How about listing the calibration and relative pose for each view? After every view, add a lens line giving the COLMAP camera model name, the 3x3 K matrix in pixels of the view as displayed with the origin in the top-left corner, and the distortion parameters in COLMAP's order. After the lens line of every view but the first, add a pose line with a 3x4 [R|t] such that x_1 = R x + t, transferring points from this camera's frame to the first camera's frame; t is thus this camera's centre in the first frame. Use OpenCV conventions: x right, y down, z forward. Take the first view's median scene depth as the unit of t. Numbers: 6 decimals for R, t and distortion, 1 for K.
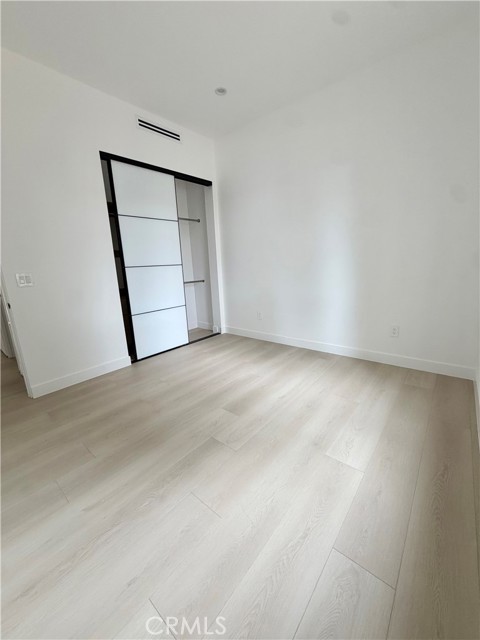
lens RADIAL K [[255.4, 0, 240.0], [0, 255.4, 320.0], [0, 0, 1]] dist [0.000656, 0.000351]
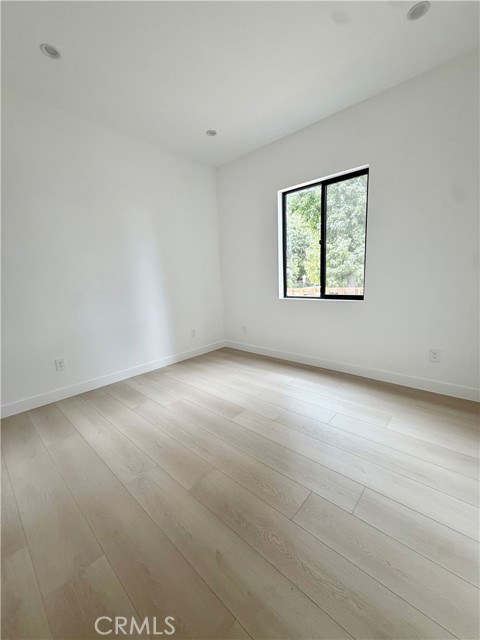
lens RADIAL K [[255.4, 0, 240.0], [0, 255.4, 320.0], [0, 0, 1]] dist [0.000656, 0.000351]
pose [[0.039293, -0.128512, 0.990929, -0.875817], [0.262067, 0.958306, 0.113889, -0.130009], [-0.964249, 0.255215, 0.071334, 0.649409]]
